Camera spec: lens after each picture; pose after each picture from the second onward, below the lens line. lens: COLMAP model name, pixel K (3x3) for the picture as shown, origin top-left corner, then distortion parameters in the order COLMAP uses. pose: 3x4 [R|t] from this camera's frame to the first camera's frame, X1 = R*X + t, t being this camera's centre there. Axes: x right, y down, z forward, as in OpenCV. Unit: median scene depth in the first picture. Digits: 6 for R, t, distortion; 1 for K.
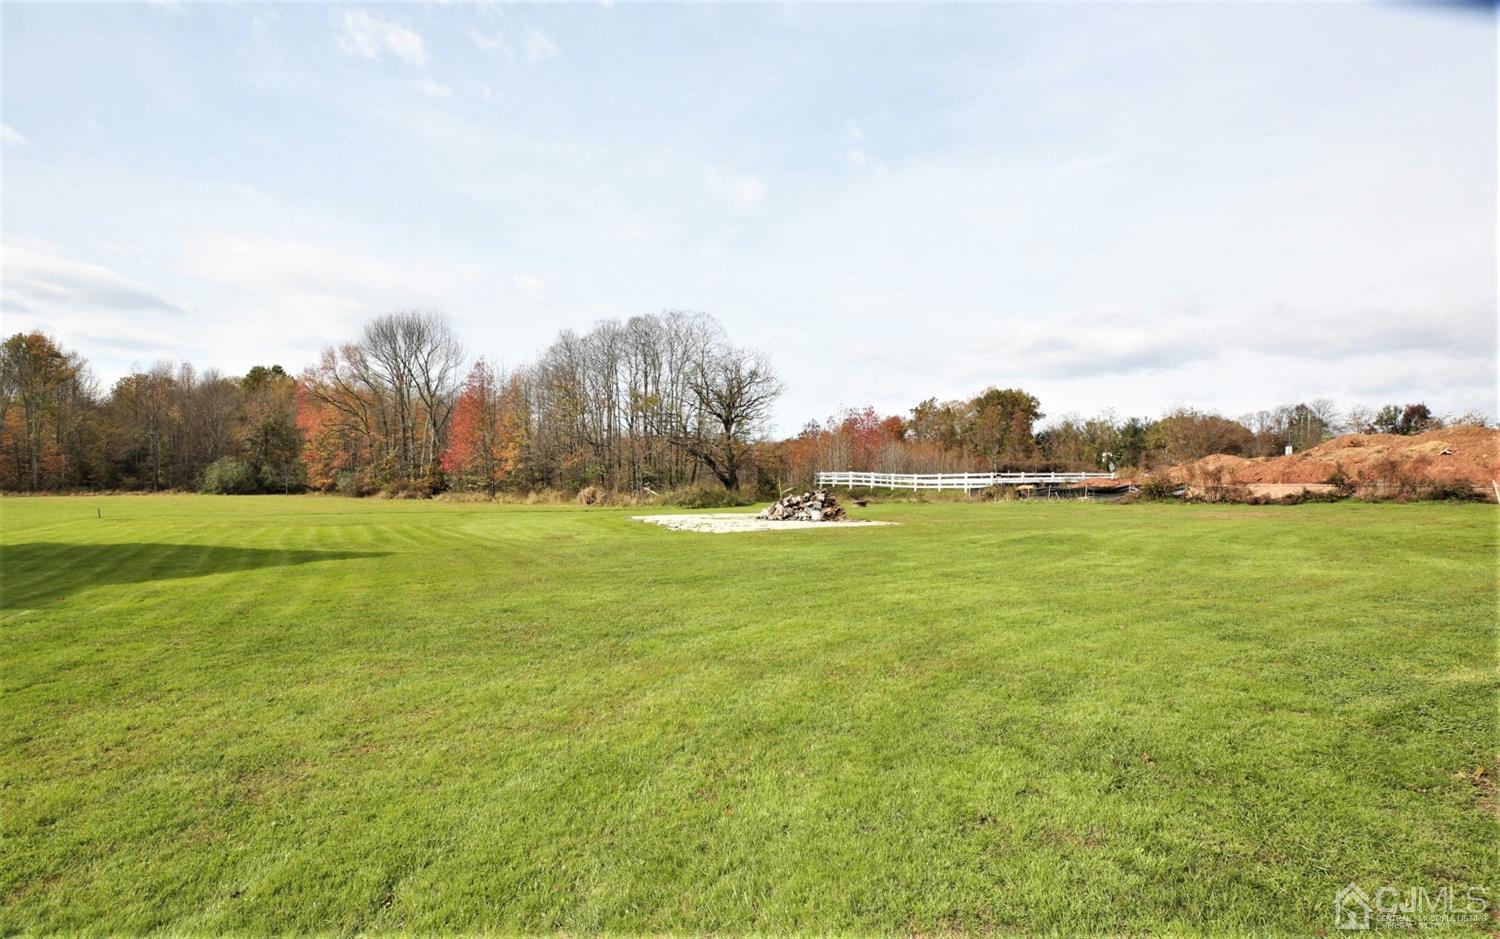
lens RADIAL K [[818.9, 0, 748.2], [0, 818.9, 471.5], [0, 0, 1]] dist [-0.003527, -0.000355]
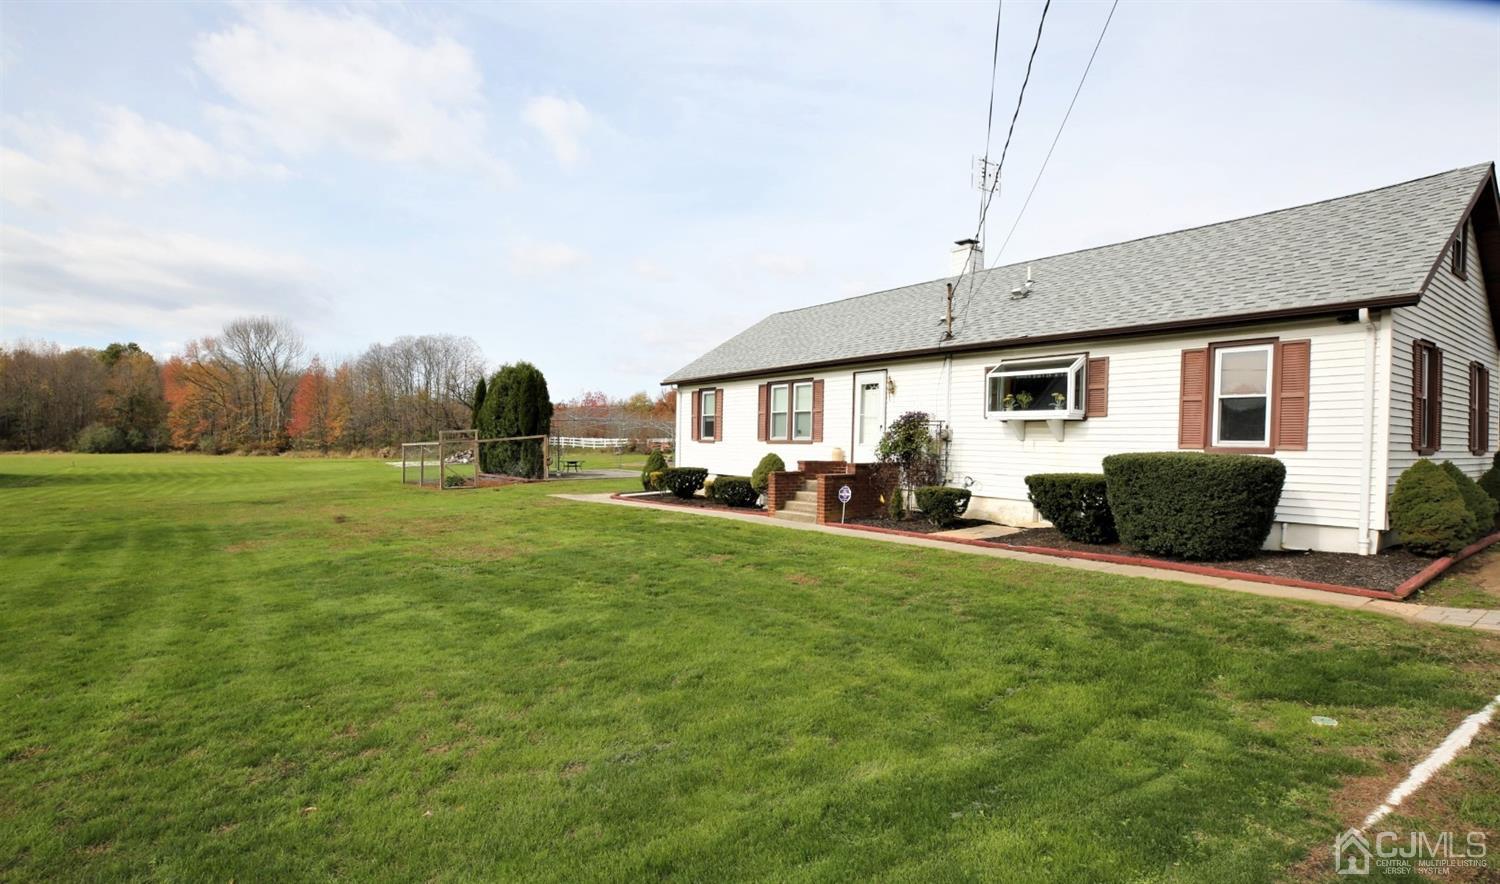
lens RADIAL K [[733.8, 0, 735.1], [0, 733.8, 455.3], [0, 0, 1]] dist [-0.014222, -0.000493]
pose [[0.981974, -0.000134, 0.189018, 0.113742], [-0.005032, 0.999627, 0.026851, -0.003488], [-0.188951, -0.027318, 0.981607, -0.295348]]
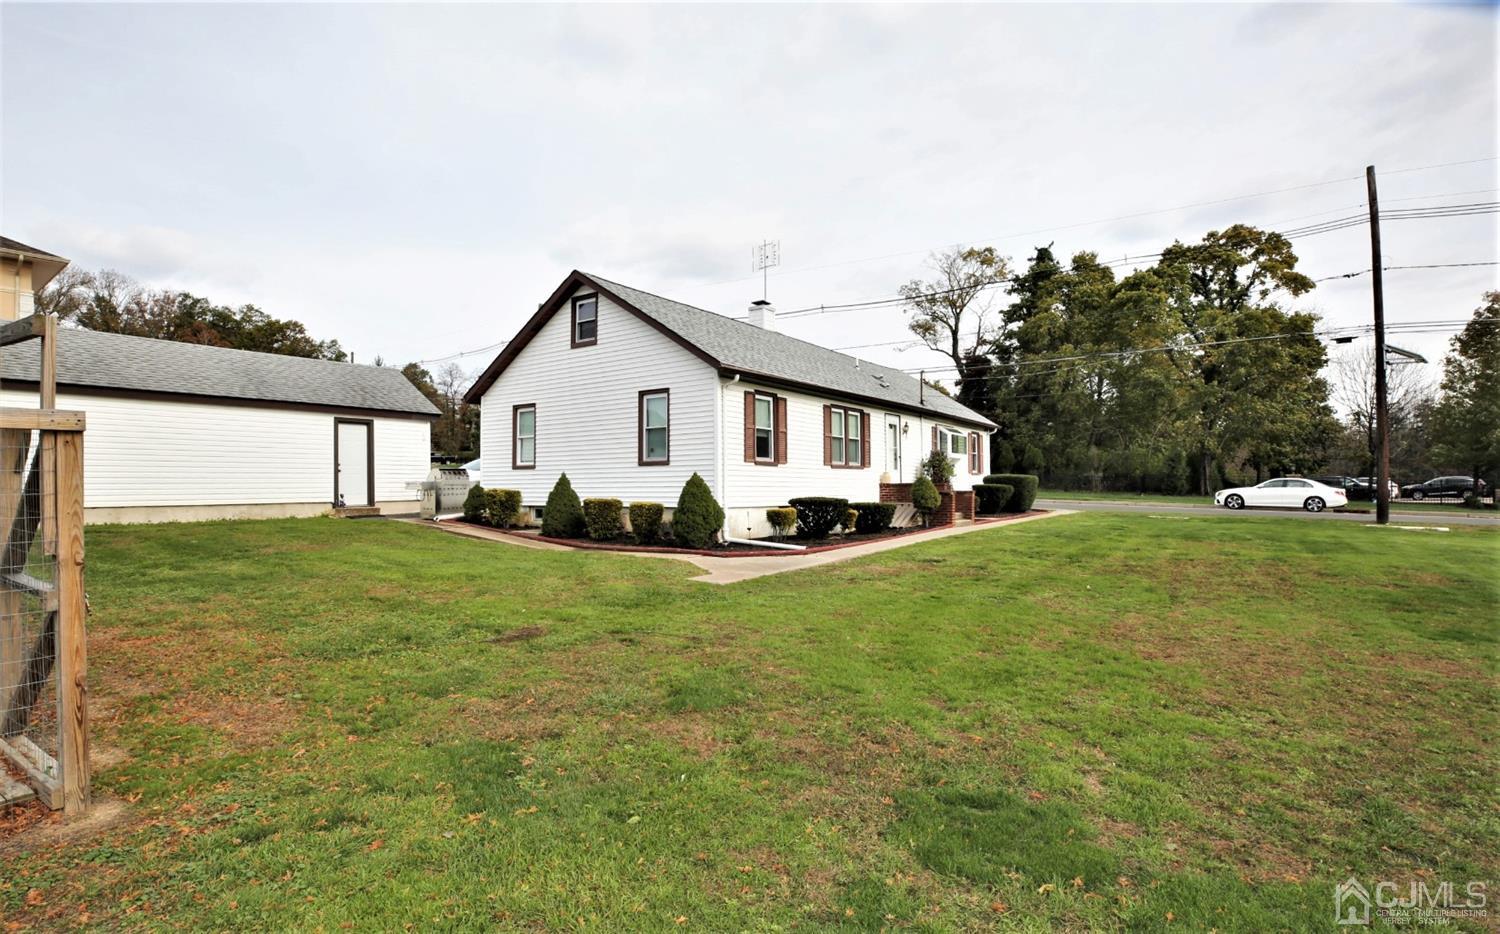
lens RADIAL K [[696.2, 0, 755.6], [0, 696.2, 468.7], [0, 0, 1]] dist [-0.001384, 0.000338]
pose [[-0.494008, 0.014290, 0.869340, -0.370876], [-0.004979, 0.999802, -0.019264, 0.024429], [-0.869443, -0.013845, -0.493839, 1.147192]]
